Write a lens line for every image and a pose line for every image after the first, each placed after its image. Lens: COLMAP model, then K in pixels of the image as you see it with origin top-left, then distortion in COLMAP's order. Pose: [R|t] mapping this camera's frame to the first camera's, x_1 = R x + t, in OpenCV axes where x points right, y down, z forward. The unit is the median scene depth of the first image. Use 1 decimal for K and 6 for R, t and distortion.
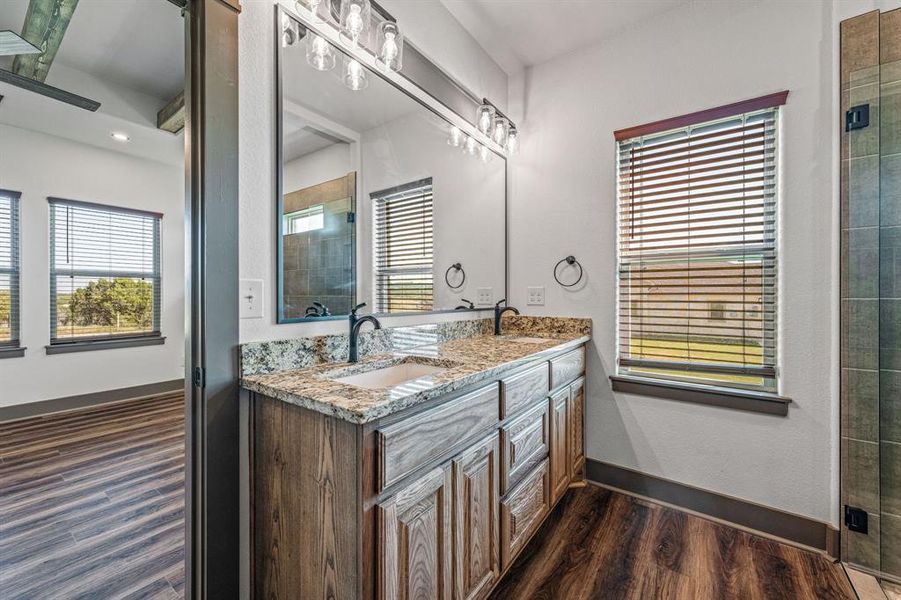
lens RADIAL K [[361.2, 0, 439.4], [0, 361.2, 291.9], [0, 0, 1]] dist [0.000074, 0.000598]
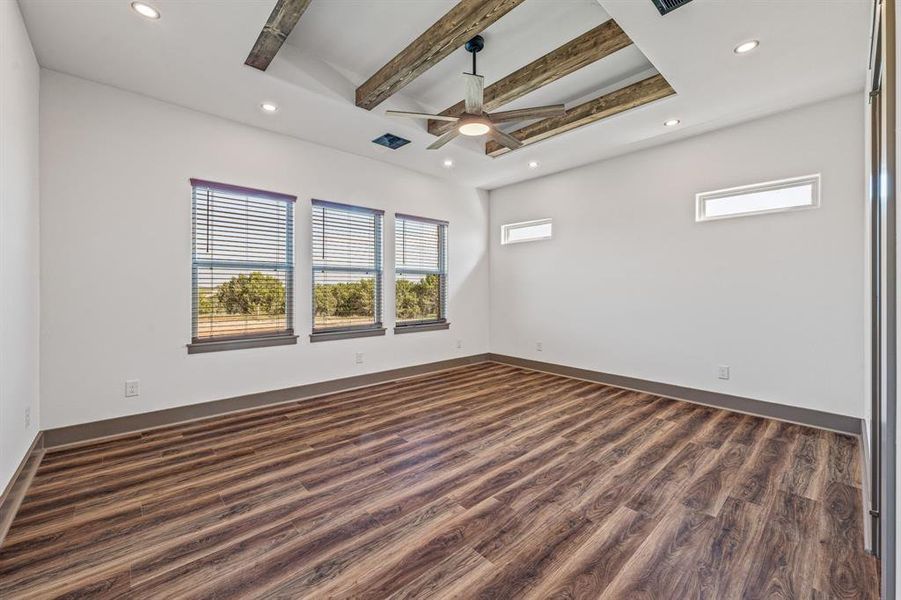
lens RADIAL K [[361.2, 0, 440.1], [0, 361.2, 287.3], [0, 0, 1]] dist [0.000074, 0.000598]
pose [[0.979673, 0.003856, -0.200562, -0.667638], [-0.003086, 0.999987, 0.004152, -0.001027], [0.200575, -0.003448, 0.979672, -0.239089]]
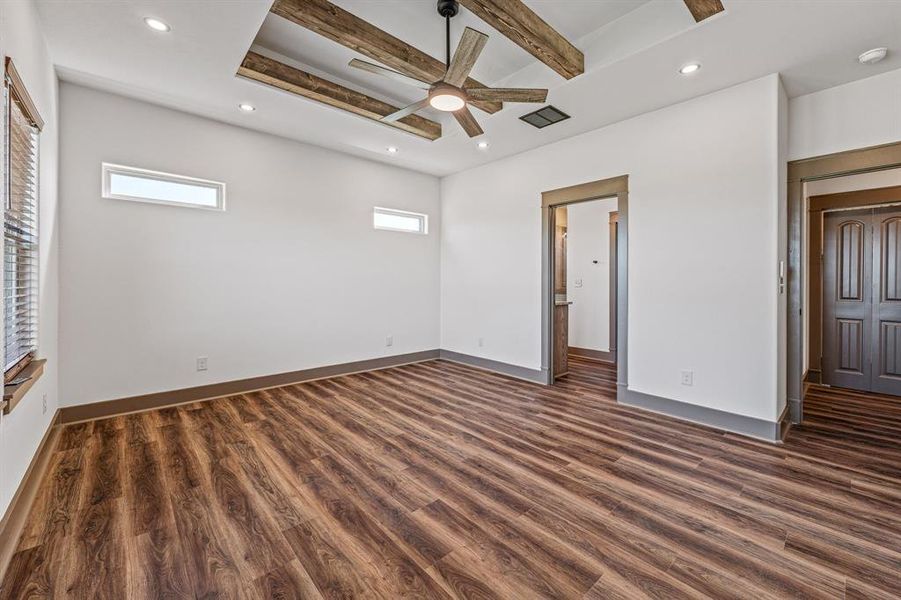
lens RADIAL K [[361.2, 0, 466.6], [0, 361.2, 279.9], [0, 0, 1]] dist [0.000074, 0.000598]
pose [[0.172890, 0.006231, 0.984921, -1.426253], [-0.015284, 0.999877, -0.003643, 0.002854], [-0.984823, -0.014423, 0.172964, 0.377614]]
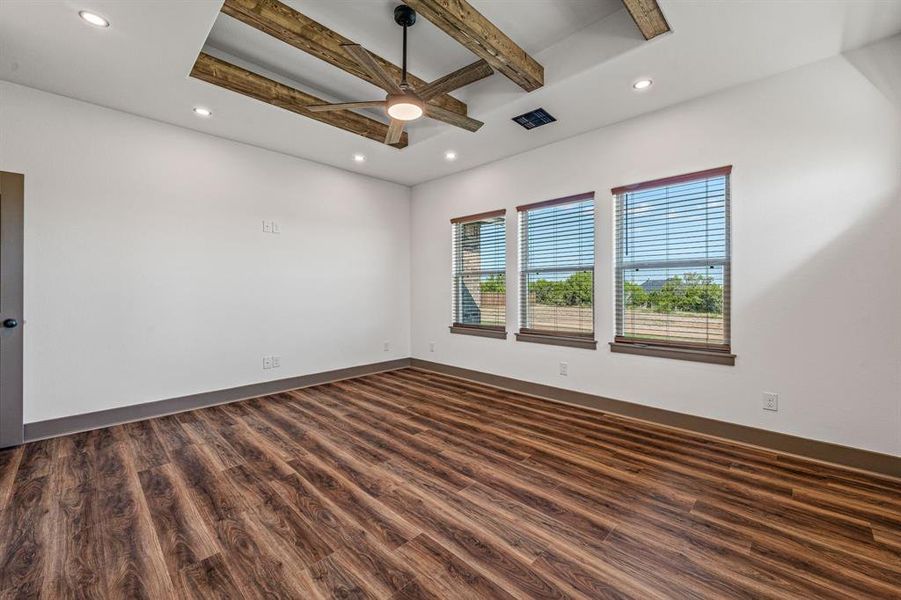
lens RADIAL K [[361.2, 0, 466.5], [0, 361.2, 292.4], [0, 0, 1]] dist [0.000074, 0.000598]
pose [[-0.109641, 0.008970, -0.993931, -0.079824], [0.010136, 0.999917, 0.007906, 0.003033], [0.993920, -0.009207, -0.109723, 0.726681]]
